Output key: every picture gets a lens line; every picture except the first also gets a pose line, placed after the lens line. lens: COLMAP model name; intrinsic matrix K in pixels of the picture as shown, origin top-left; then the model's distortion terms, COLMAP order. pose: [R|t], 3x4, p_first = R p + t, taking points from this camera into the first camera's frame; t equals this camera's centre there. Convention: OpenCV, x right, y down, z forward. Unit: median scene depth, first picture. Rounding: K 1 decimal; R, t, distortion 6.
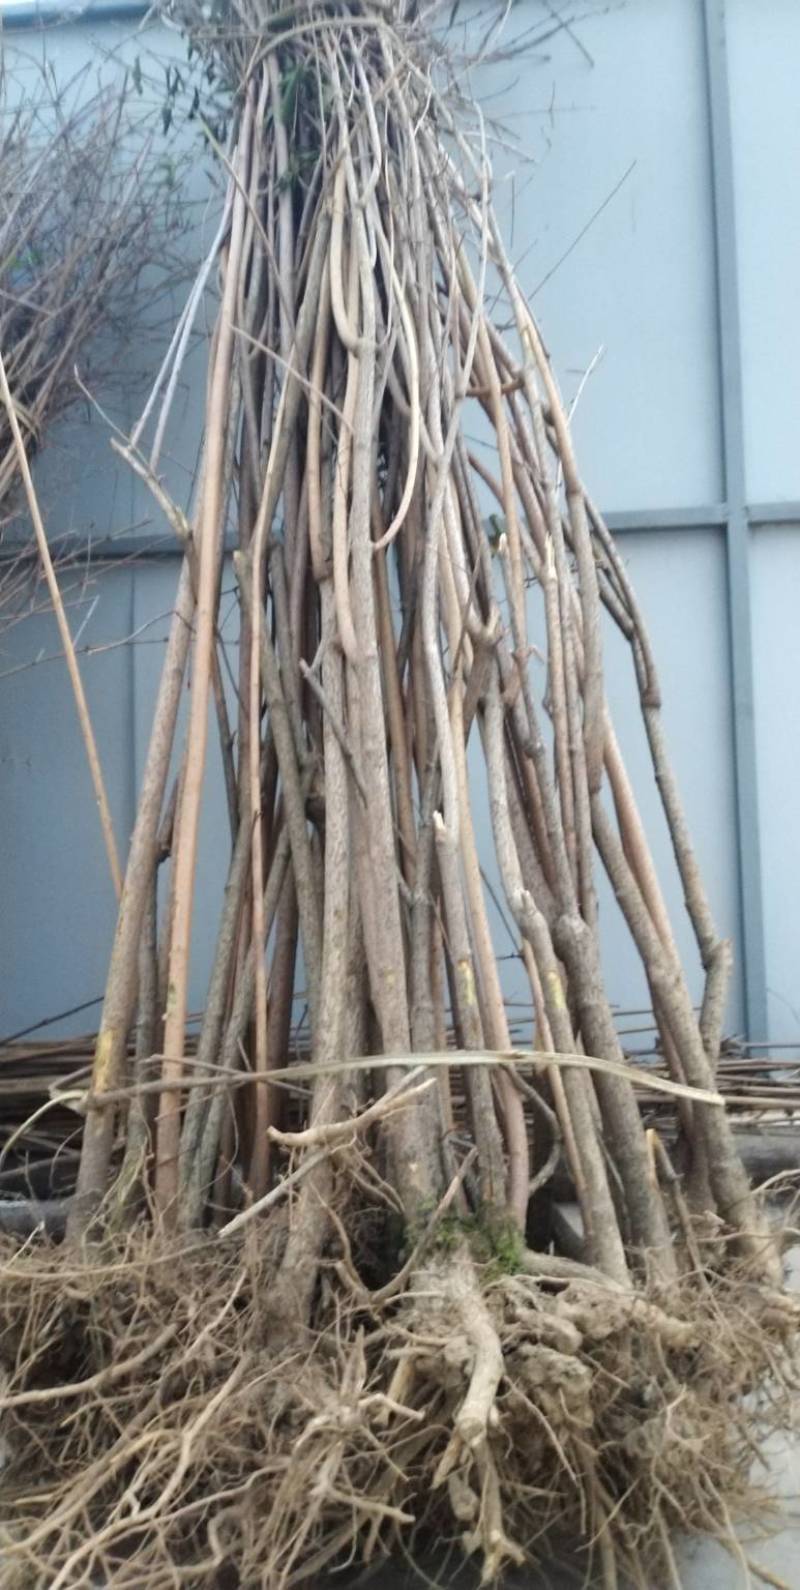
lens RADIAL K [[1198.0, 0, 411.1], [0, 1198.0, 776.1], [0, 0, 1]] dist [0.129576, -0.200971]
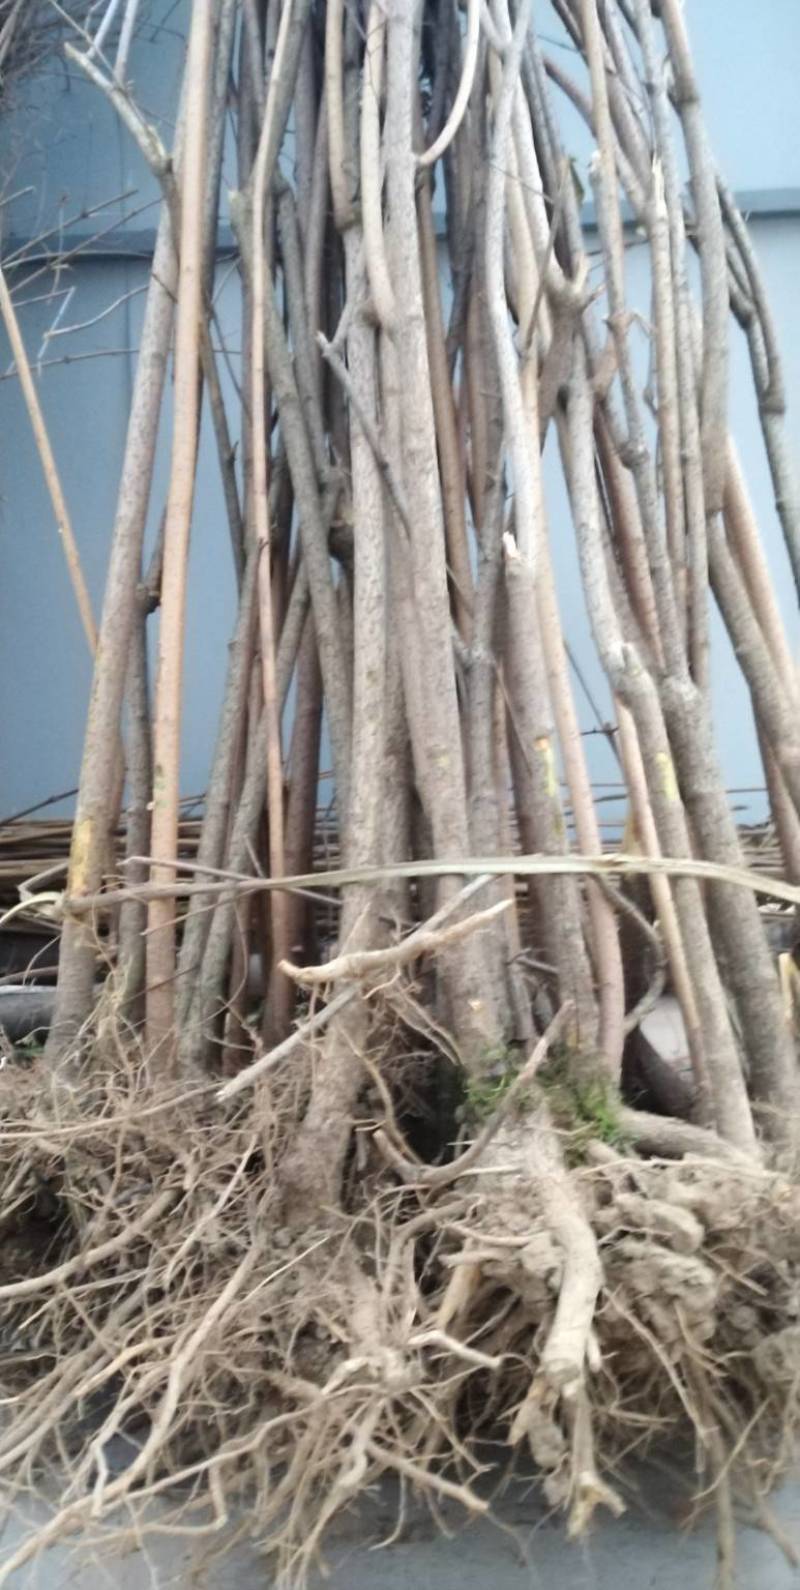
lens RADIAL K [[1198.0, 0, 411.1], [0, 1198.0, 776.1], [0, 0, 1]] dist [0.129576, -0.200971]
pose [[0.999628, 0.003247, -0.027092, -0.015169], [0.001808, 0.982832, 0.184495, 0.036139], [0.027226, -0.184476, 0.982460, 0.237237]]
